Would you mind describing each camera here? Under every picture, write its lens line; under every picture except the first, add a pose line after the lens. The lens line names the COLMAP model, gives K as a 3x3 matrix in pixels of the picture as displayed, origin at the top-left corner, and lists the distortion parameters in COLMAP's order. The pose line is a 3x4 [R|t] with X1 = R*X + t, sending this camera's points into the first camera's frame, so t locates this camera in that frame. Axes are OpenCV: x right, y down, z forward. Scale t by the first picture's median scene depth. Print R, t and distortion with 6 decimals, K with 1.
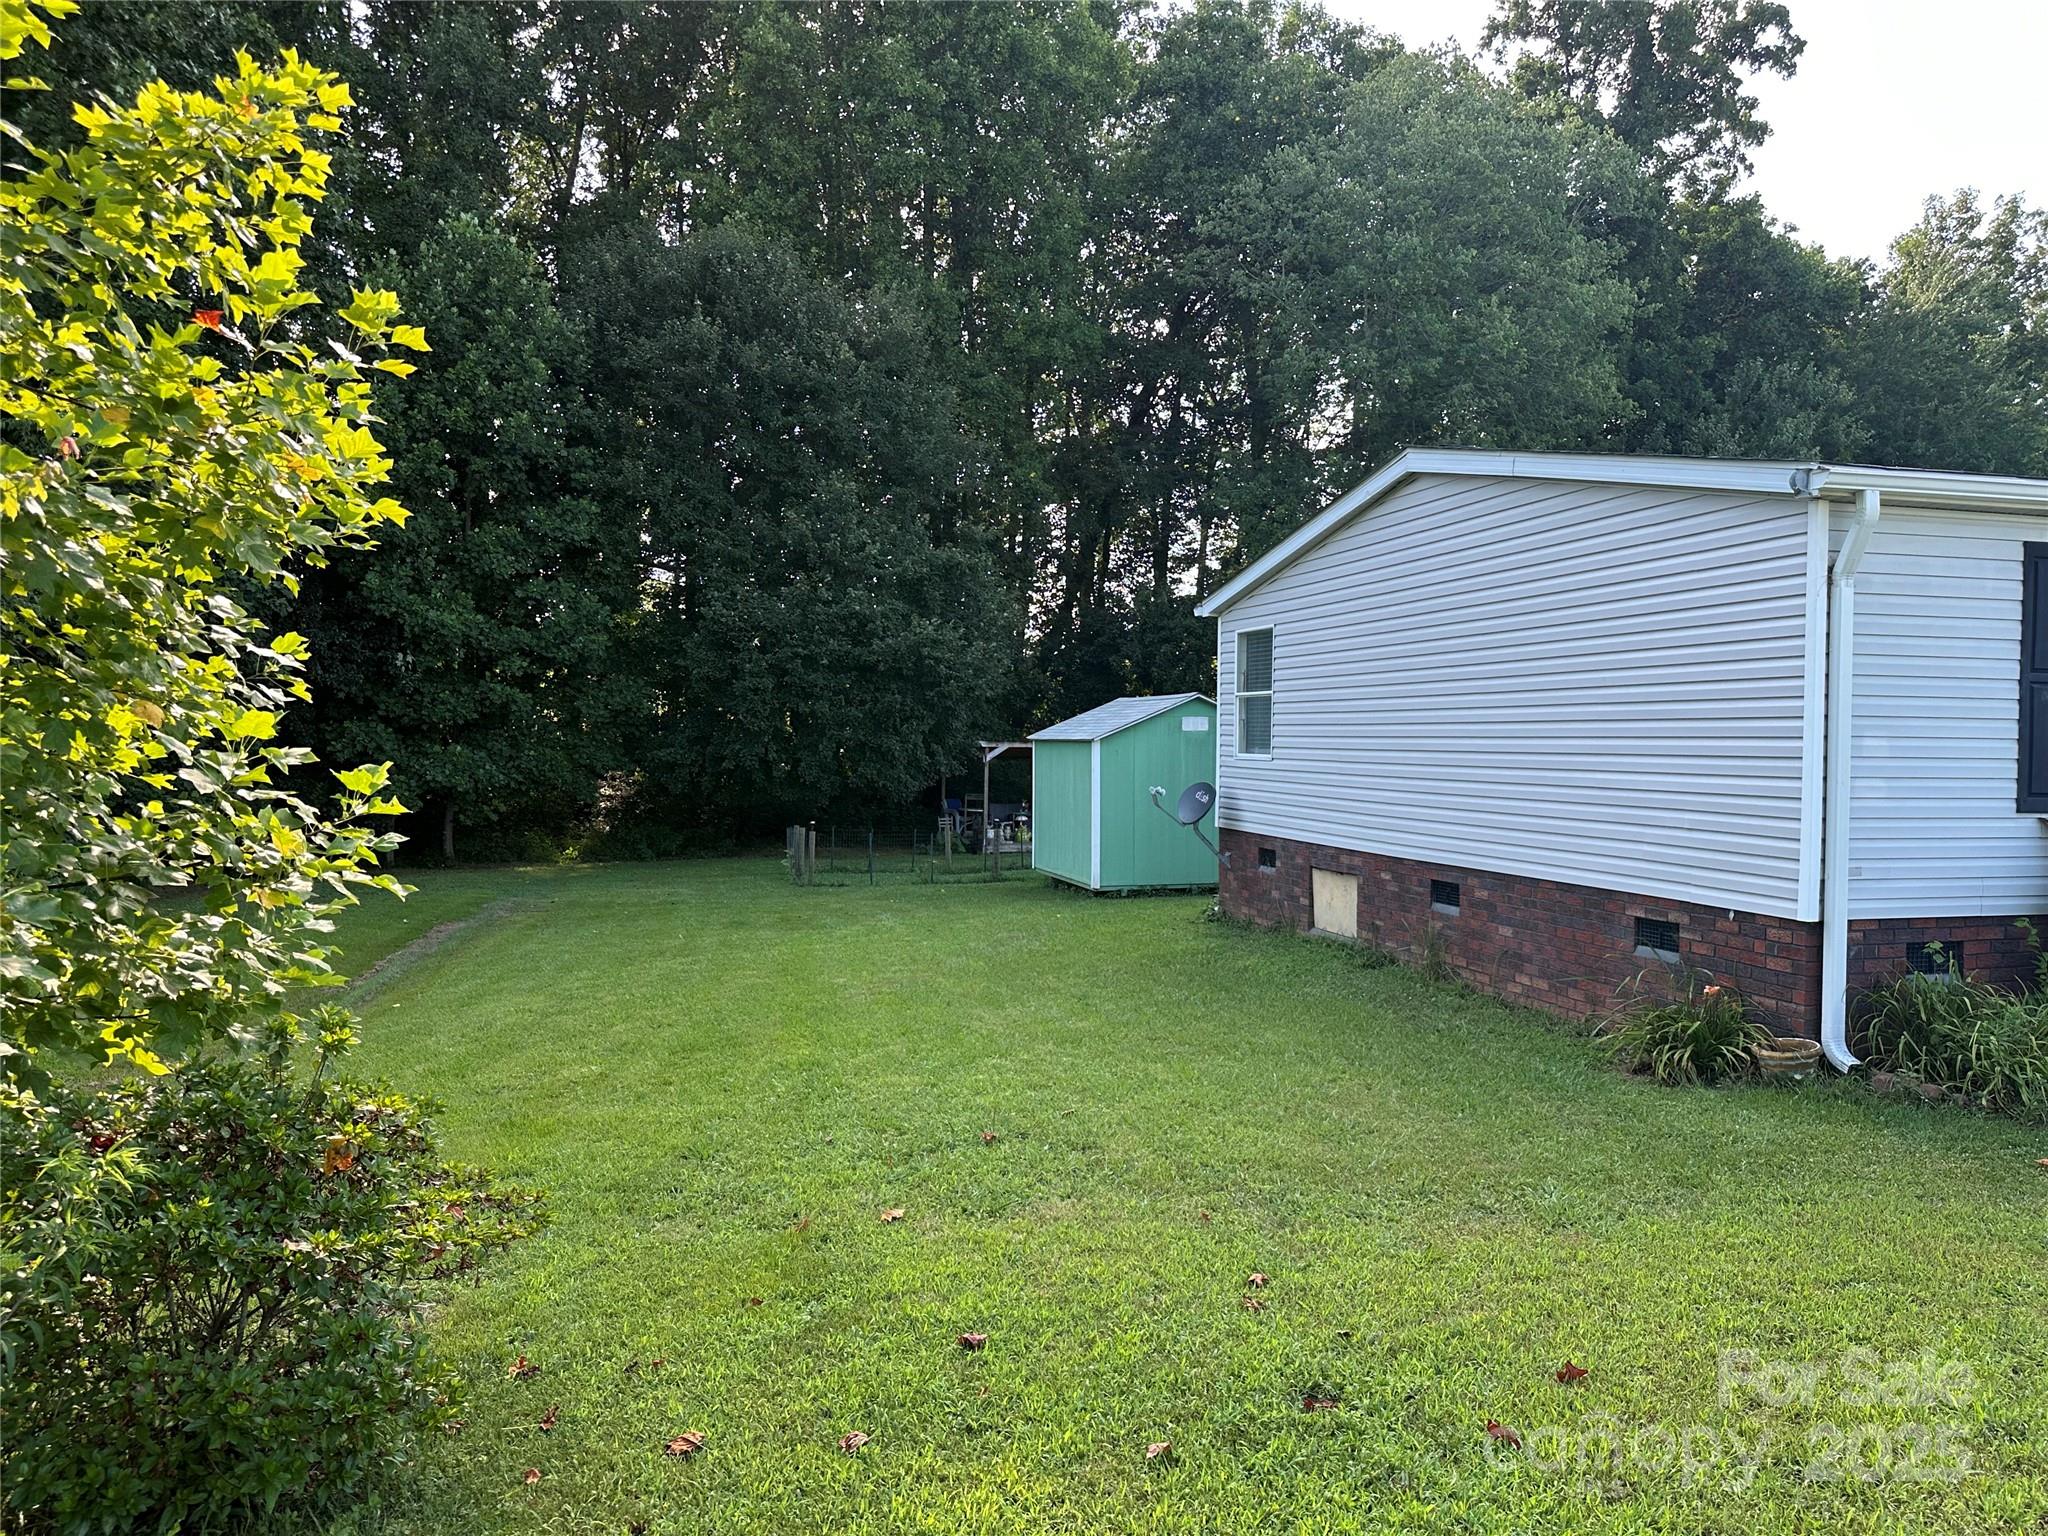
lens RADIAL K [[1428.9, 0, 1025.6], [0, 1428.9, 764.0], [0, 0, 1]] dist [0.045169, -0.051622]
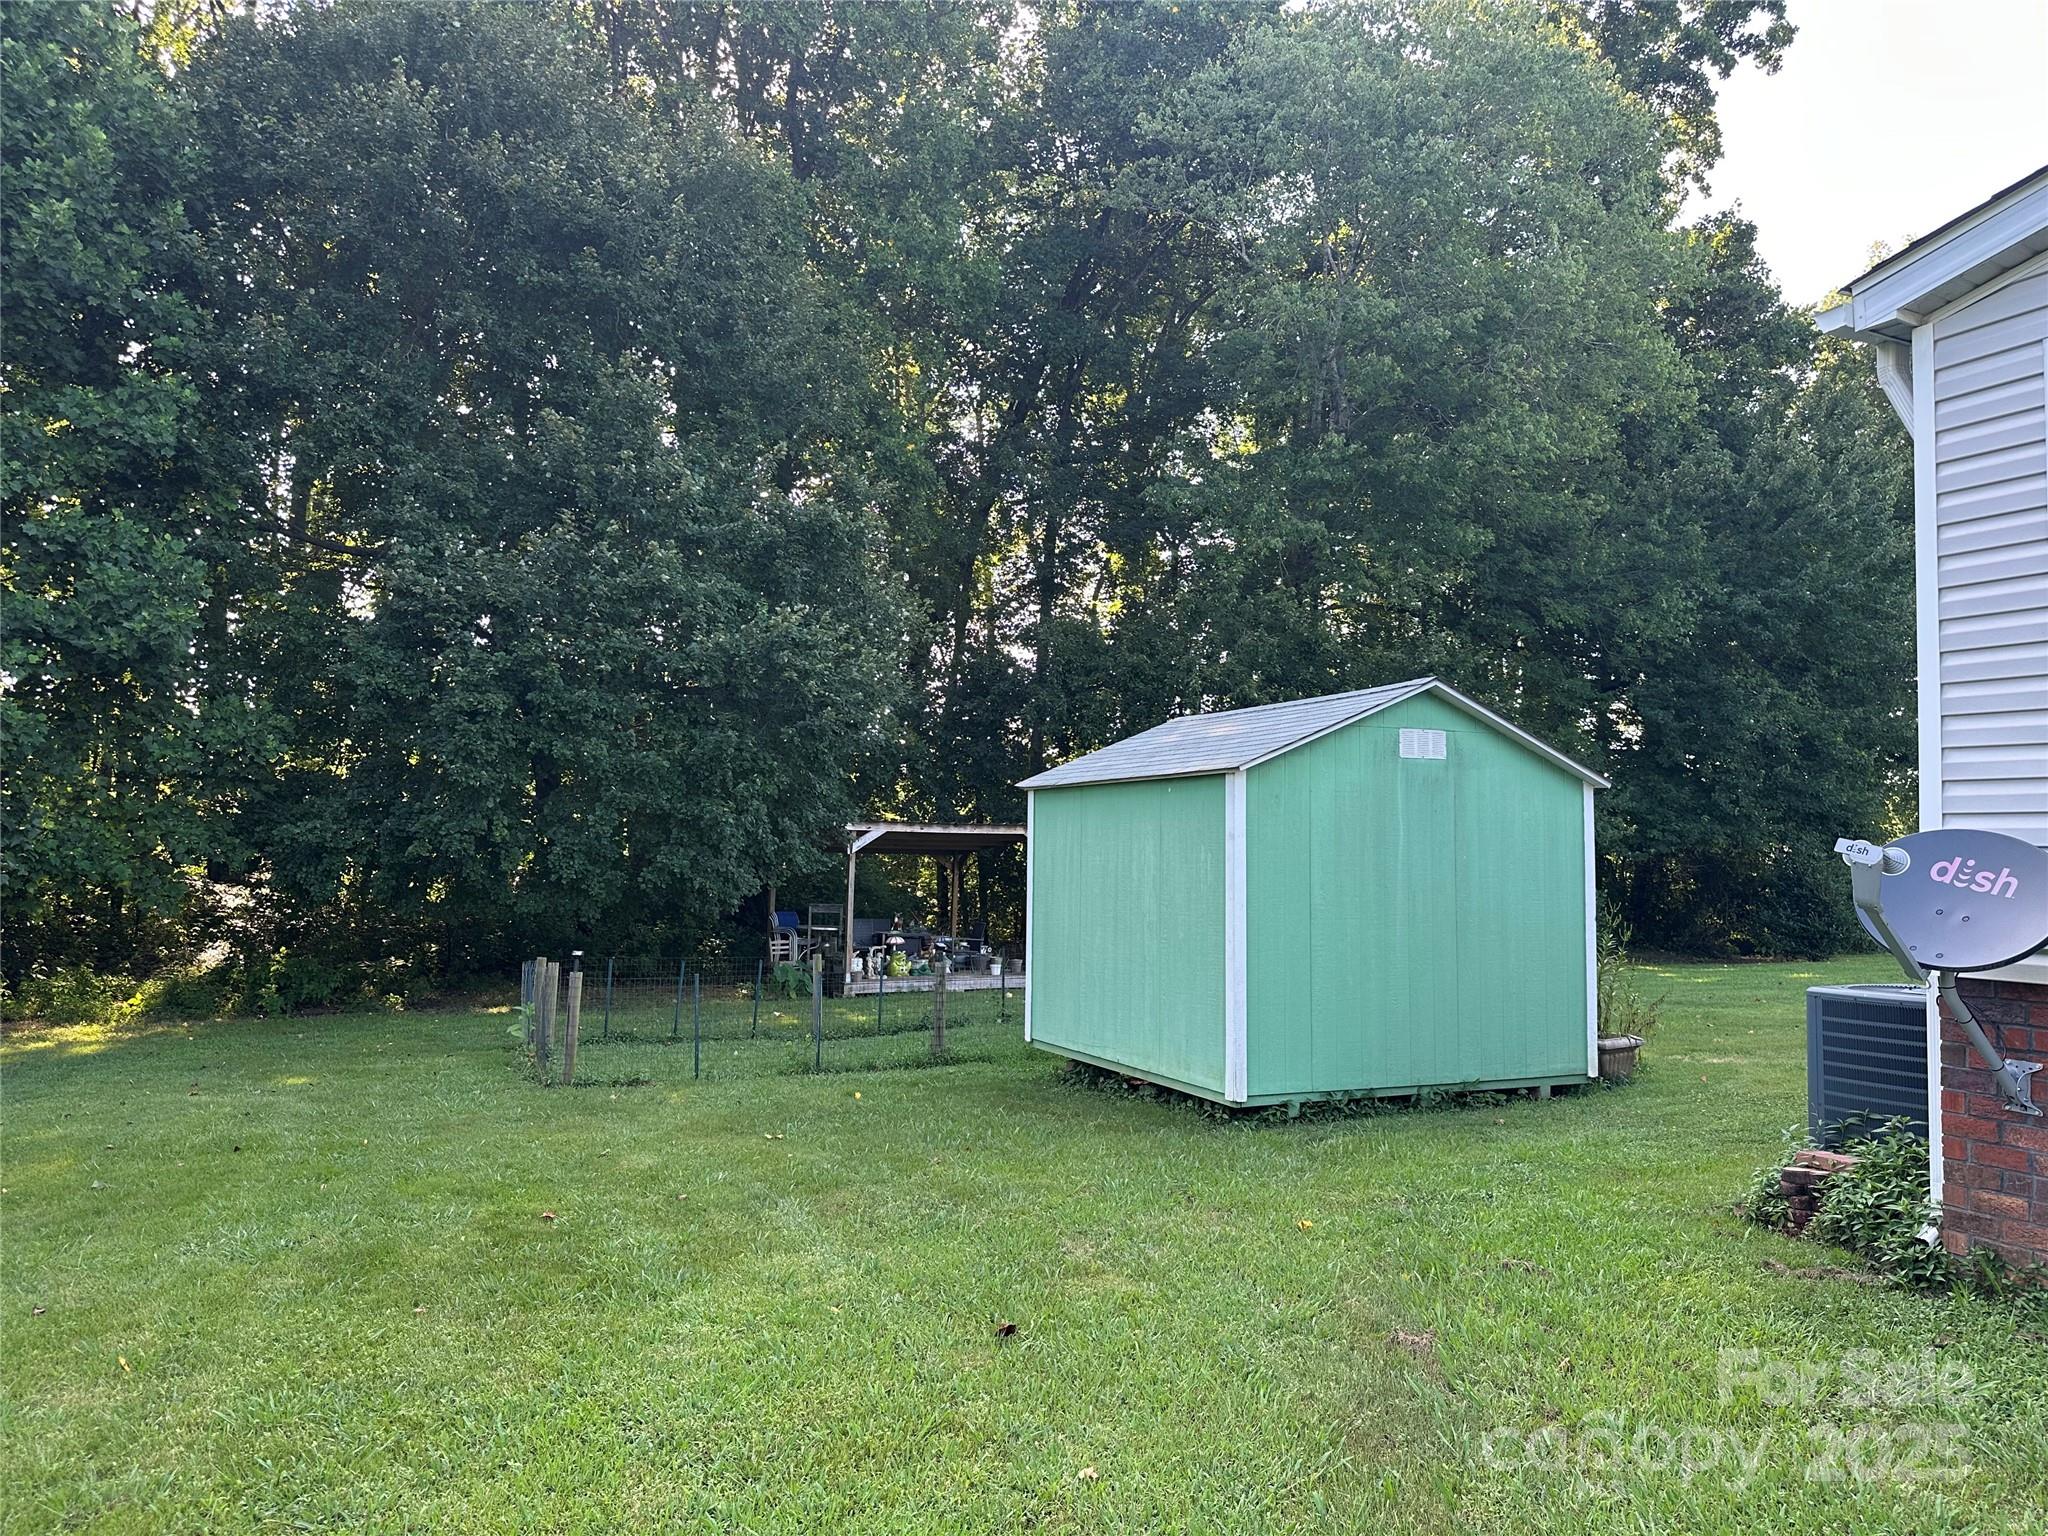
lens RADIAL K [[1428.9, 0, 1034.7], [0, 1428.9, 752.4], [0, 0, 1]] dist [0.045169, -0.051622]
pose [[0.985514, 0.020131, 0.168396, -0.095653], [-0.004694, 0.995787, -0.091571, 0.020575], [-0.169530, 0.089454, 0.981457, 0.590670]]
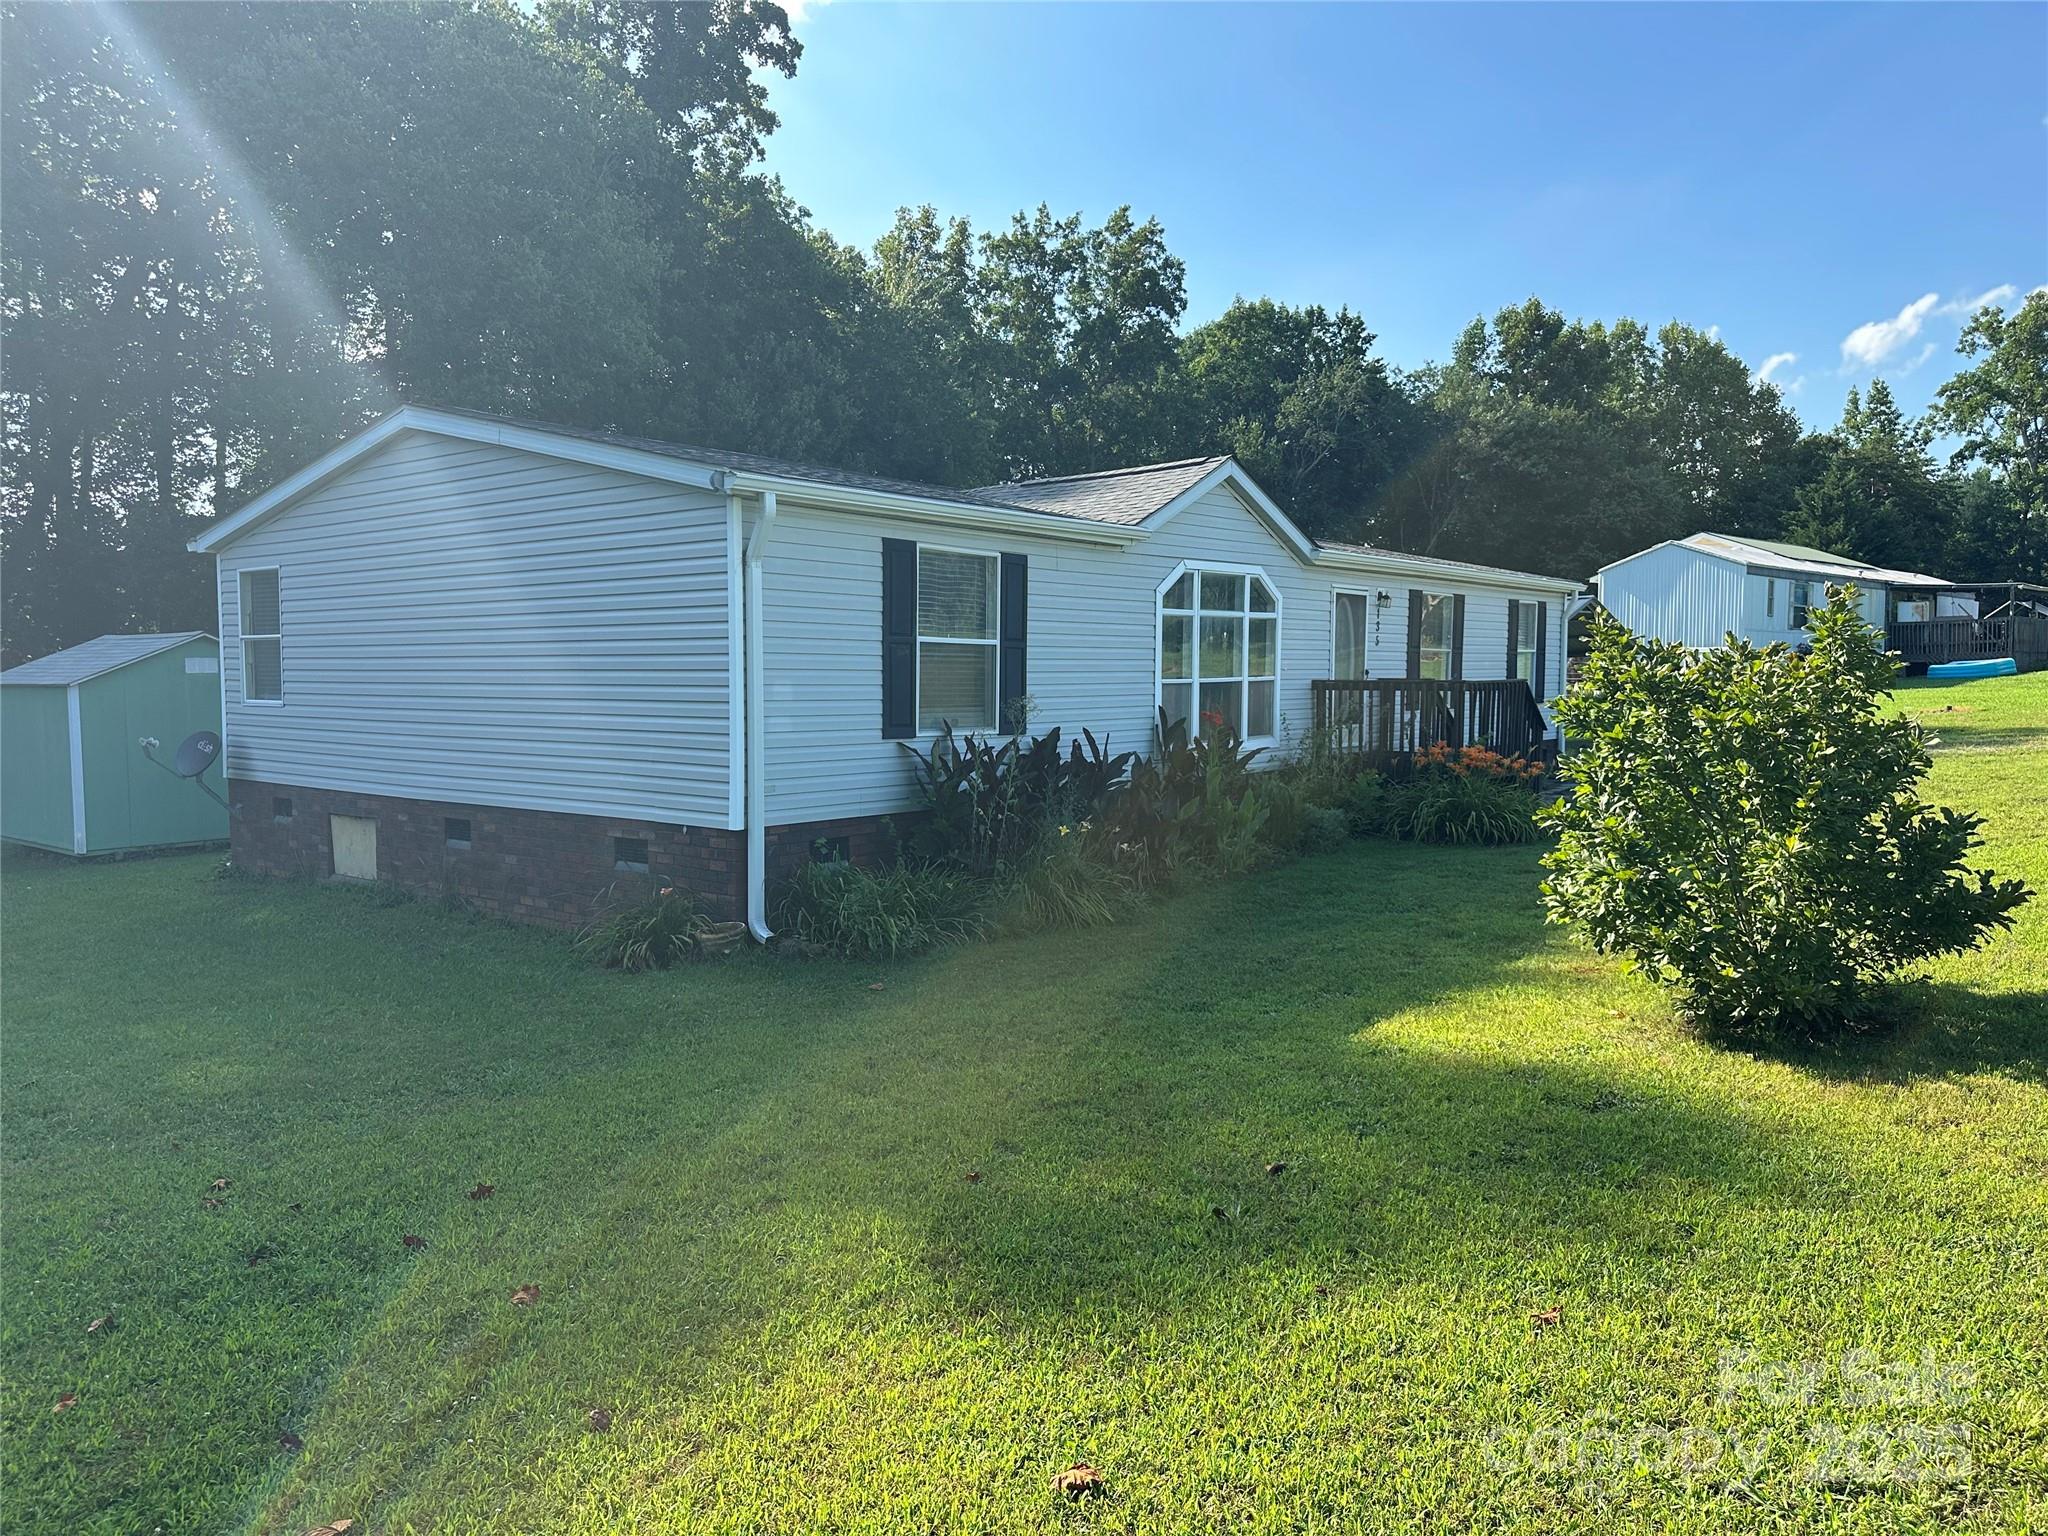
lens RADIAL K [[1428.9, 0, 1027.2], [0, 1428.9, 757.7], [0, 0, 1]] dist [0.045169, -0.051622]
pose [[0.811856, -0.046936, 0.581968, 0.007620], [0.021279, 0.998480, 0.050843, -0.005412], [-0.583470, -0.028893, 0.811621, -0.069620]]
